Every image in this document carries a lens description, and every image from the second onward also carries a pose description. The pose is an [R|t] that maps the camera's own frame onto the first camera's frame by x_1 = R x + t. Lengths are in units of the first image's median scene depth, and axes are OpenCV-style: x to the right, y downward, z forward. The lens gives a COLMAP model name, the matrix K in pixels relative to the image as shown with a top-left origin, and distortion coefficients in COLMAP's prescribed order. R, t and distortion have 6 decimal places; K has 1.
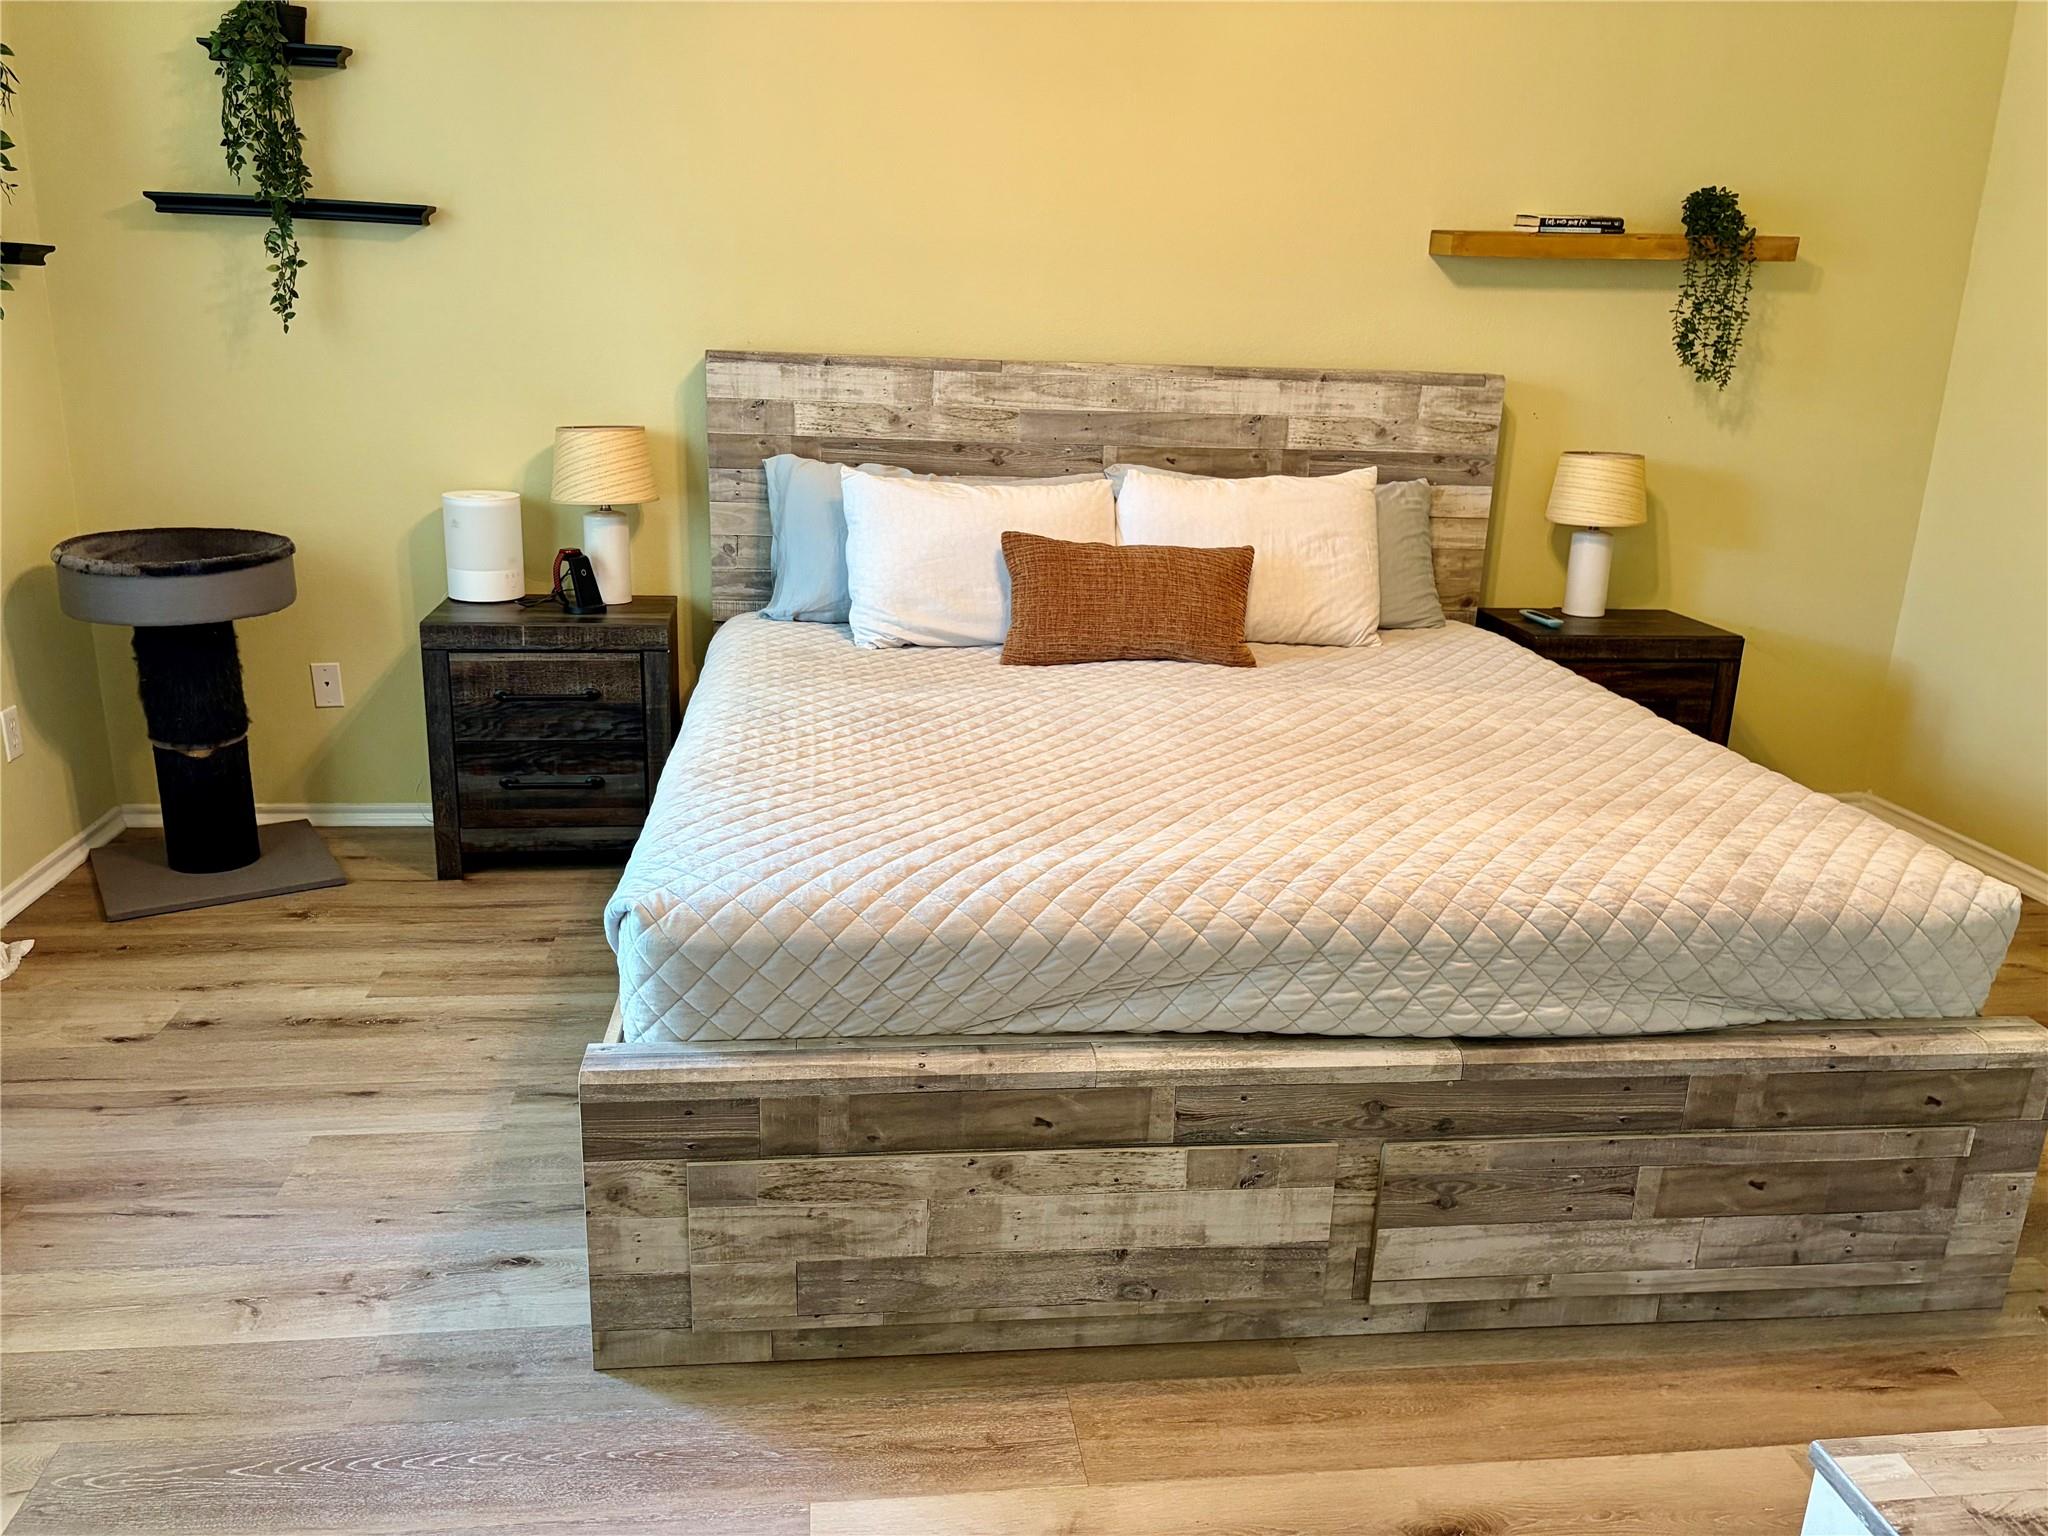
lens RADIAL K [[1569.6, 0, 1024.0], [0, 1569.6, 768.0], [0, 0, 1]] dist [0.023432, -0.002977]
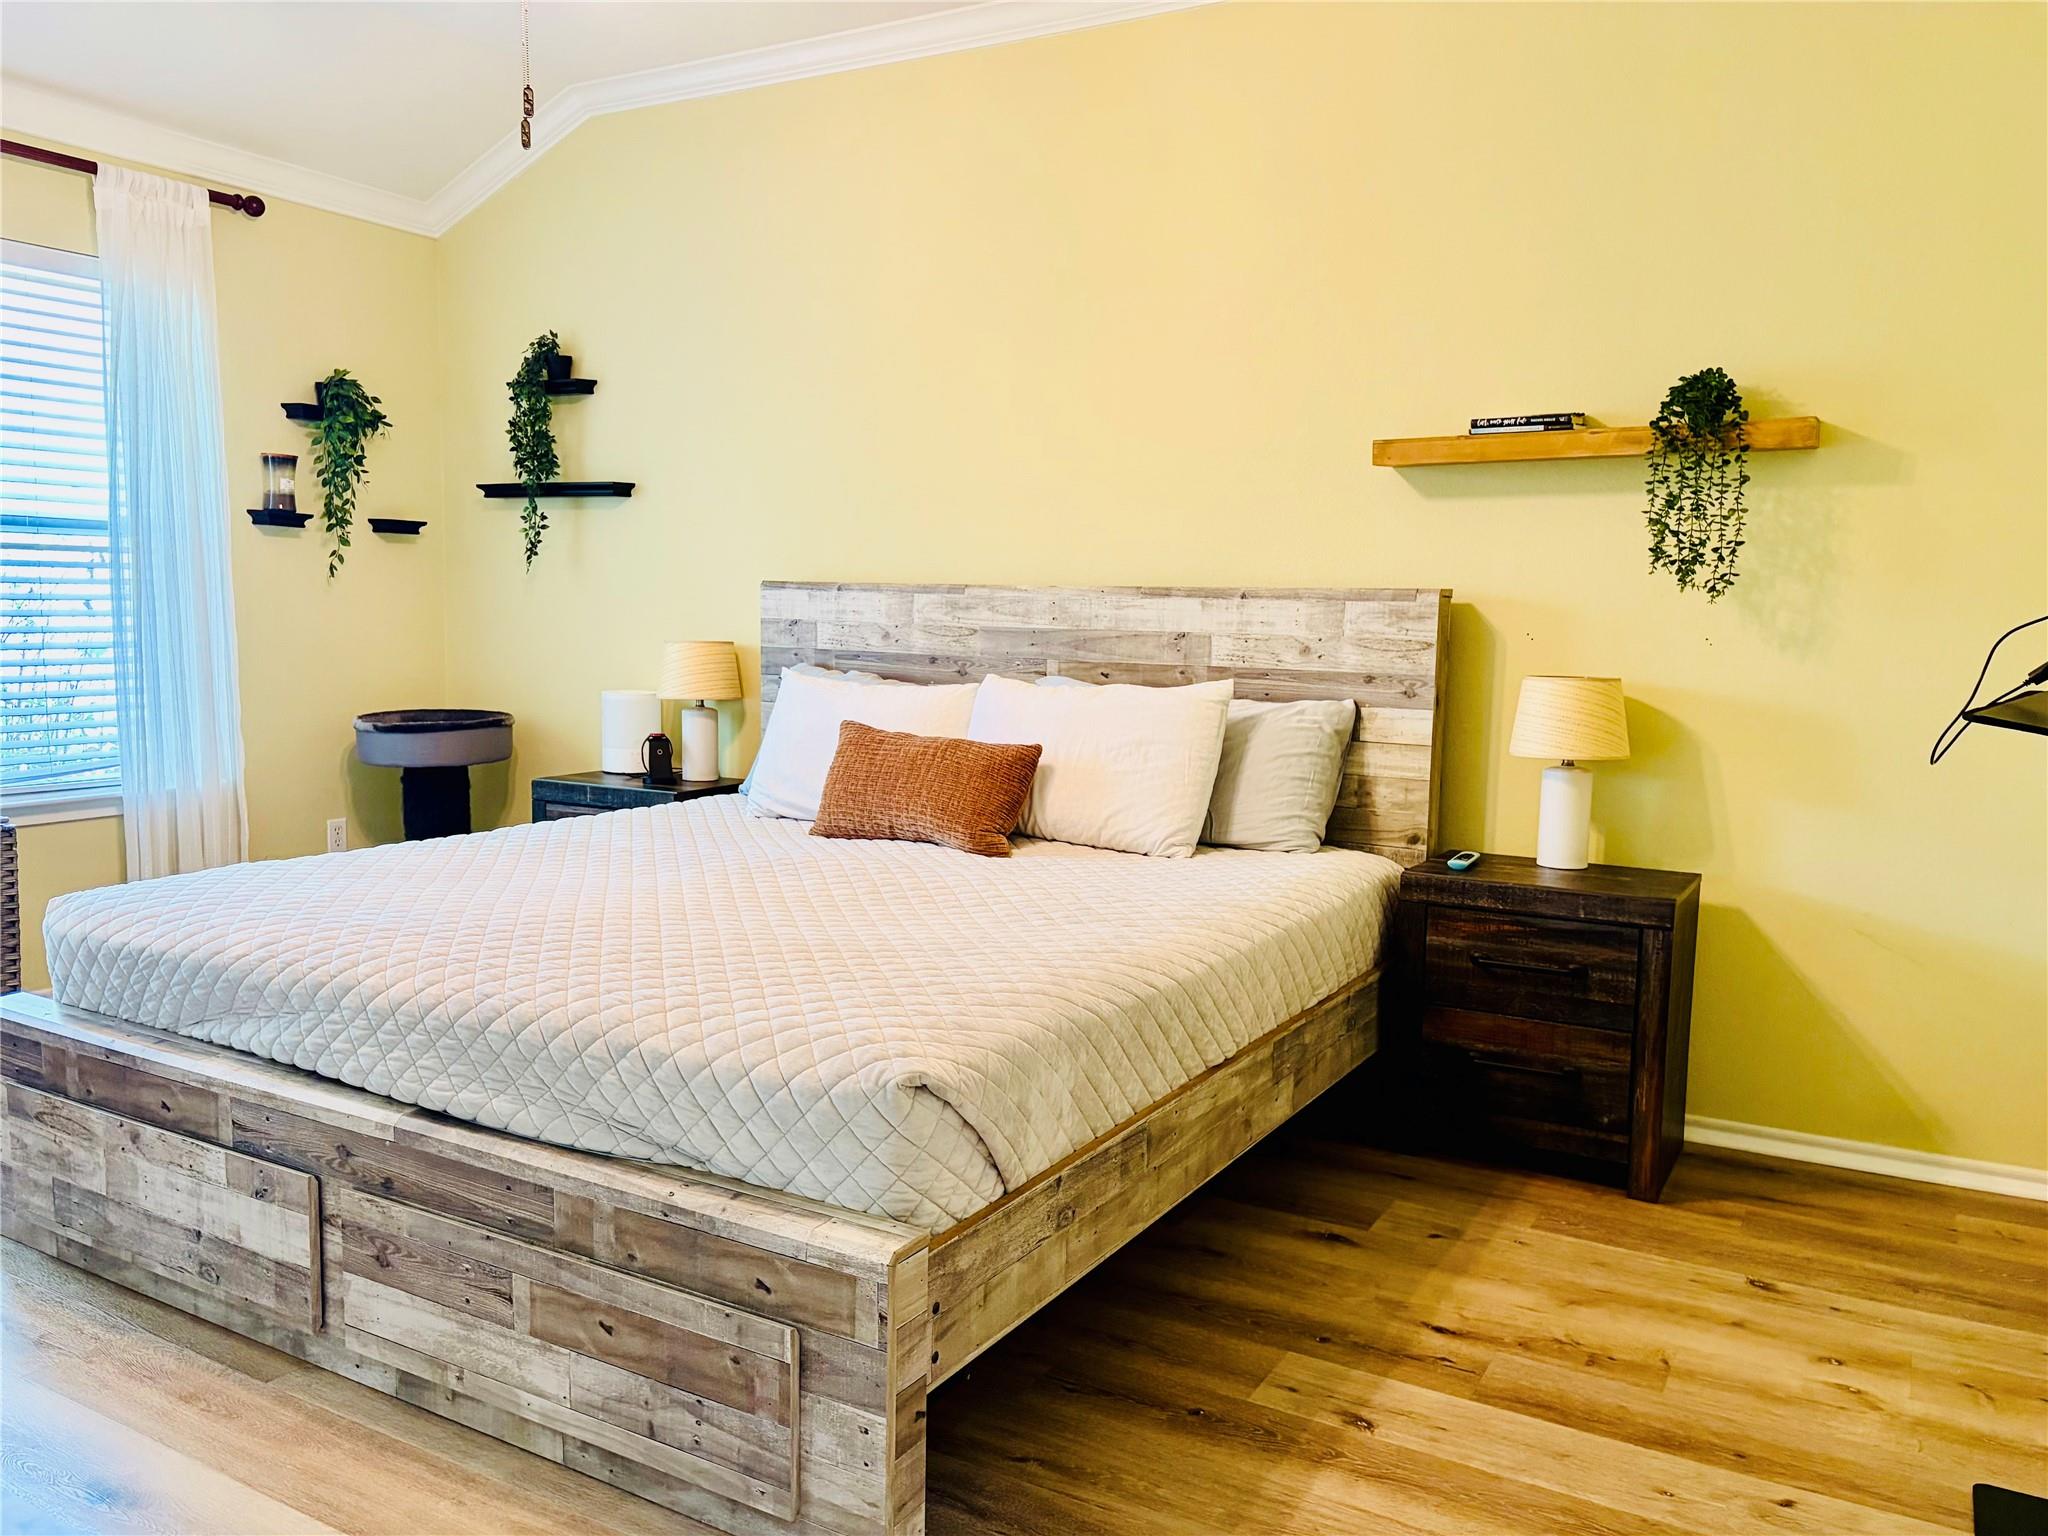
lens RADIAL K [[1548.2, 0, 1024.0], [0, 1548.2, 768.0], [0, 0, 1]] dist [0.080021, -0.052030]
pose [[0.791966, 0.047677, -0.608701, 0.762566], [-0.161628, 0.977752, -0.133706, 0.010602], [0.588784, 0.204274, 0.782052, 0.206009]]
